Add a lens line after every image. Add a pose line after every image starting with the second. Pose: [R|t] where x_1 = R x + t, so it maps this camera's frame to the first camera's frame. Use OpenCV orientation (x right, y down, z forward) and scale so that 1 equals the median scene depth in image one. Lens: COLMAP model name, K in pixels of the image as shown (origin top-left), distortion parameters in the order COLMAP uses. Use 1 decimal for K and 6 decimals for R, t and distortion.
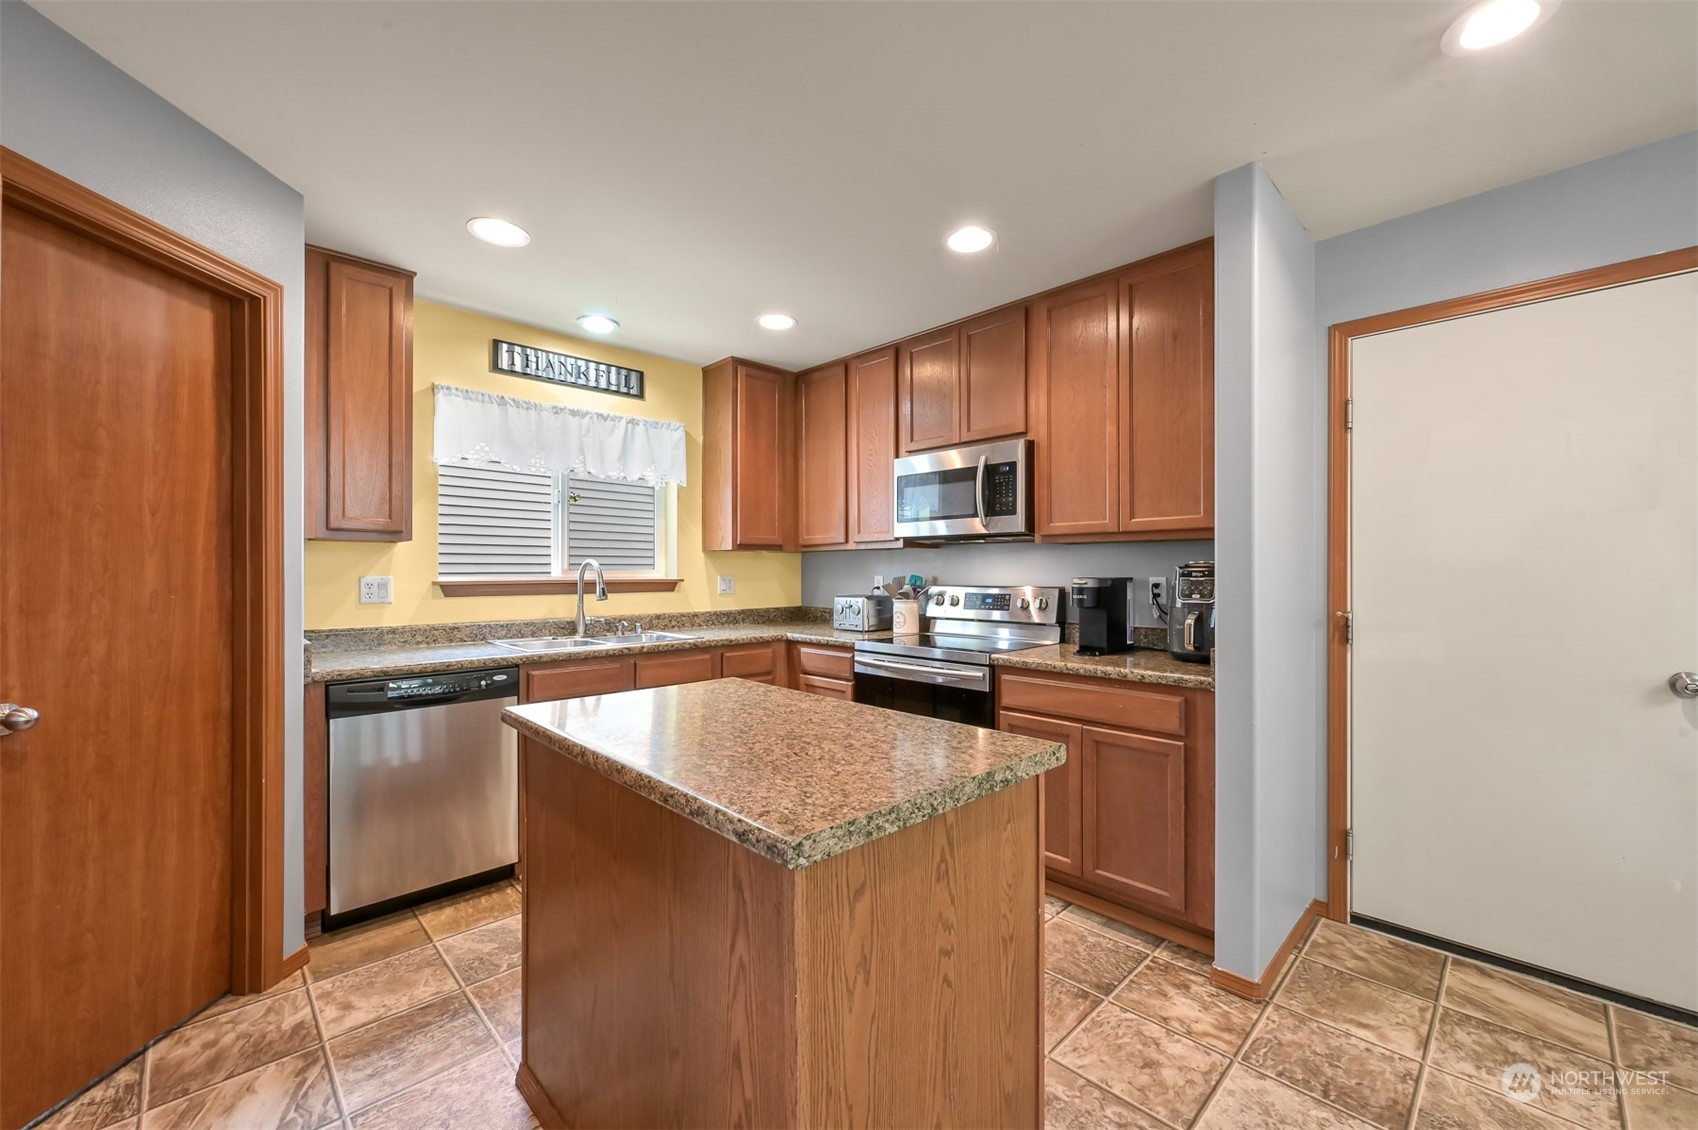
lens RADIAL K [[663.3, 0, 849.3], [0, 663.3, 575.1], [0, 0, 1]] dist [-0.010323, 0.000212]
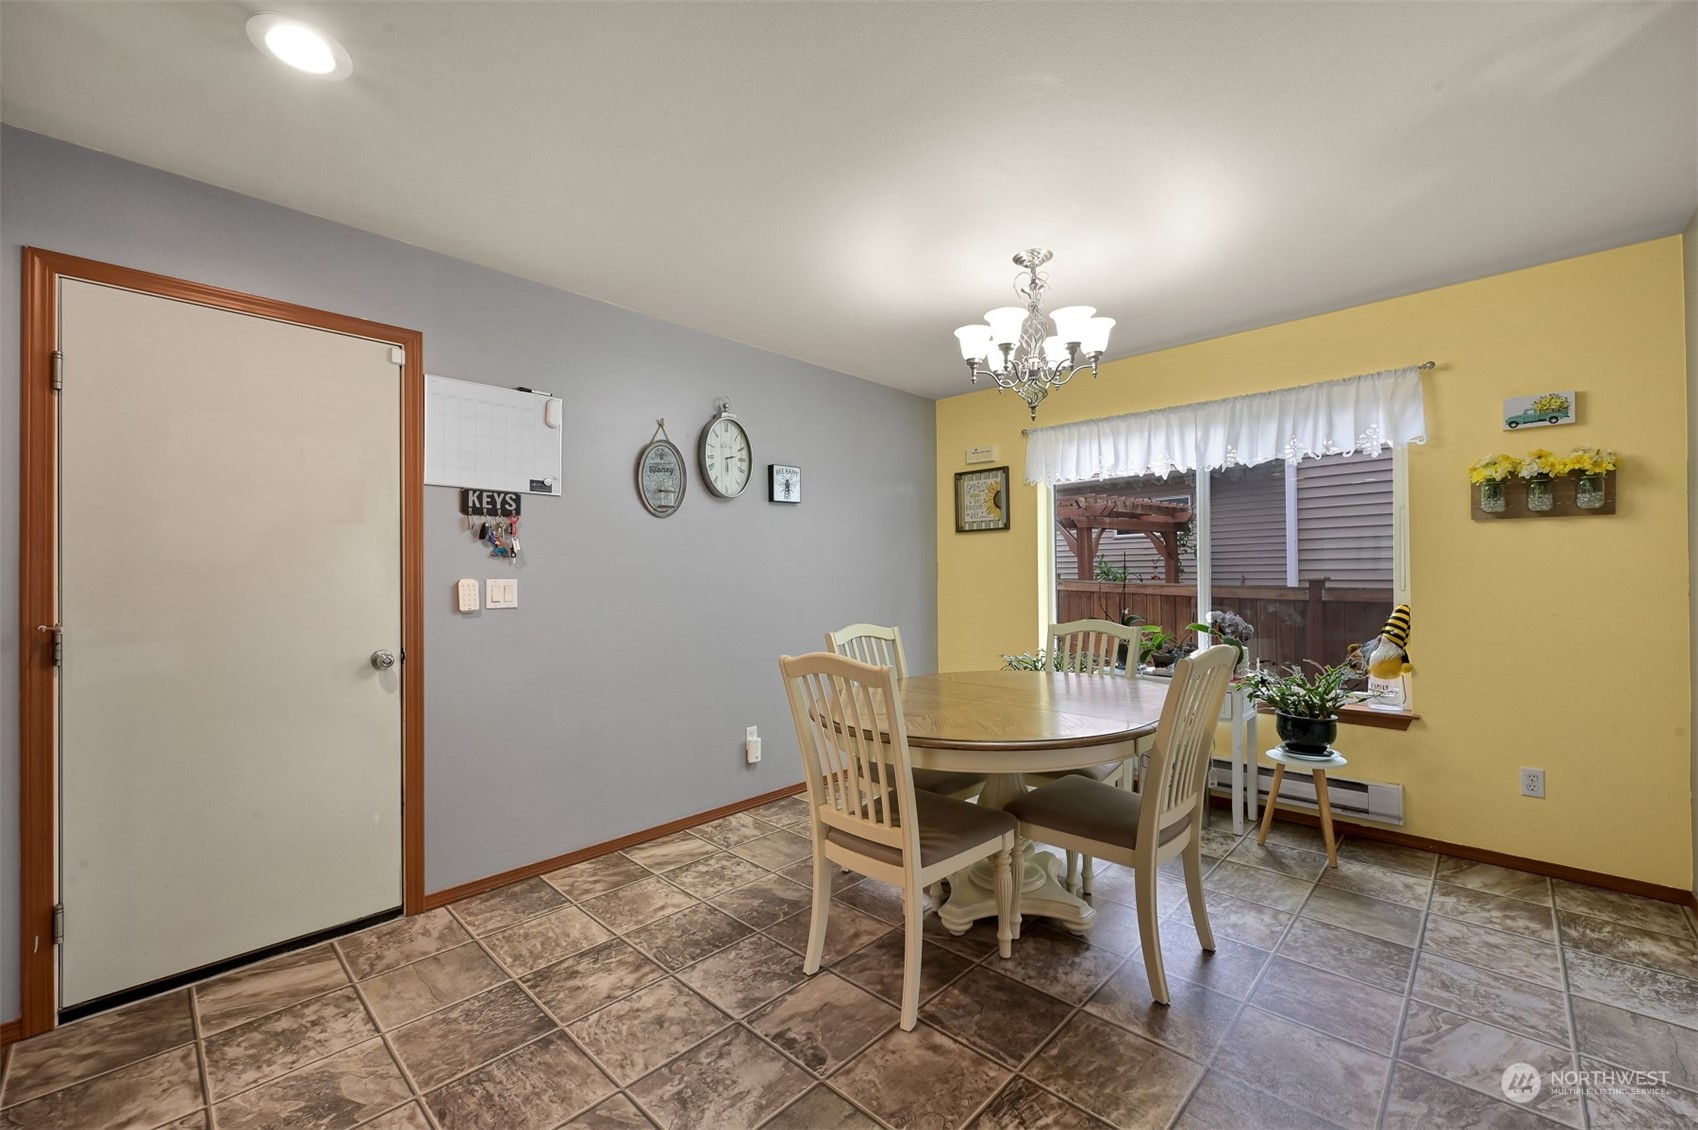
lens RADIAL K [[678.6, 0, 851.9], [0, 678.6, 578.2], [0, 0, 1]] dist [0.008347, -0.000221]
pose [[-0.038921, -0.005271, 0.999228, -0.620882], [0.004699, 0.999974, 0.005458, -0.002798], [-0.999231, 0.004908, -0.038895, 0.643590]]
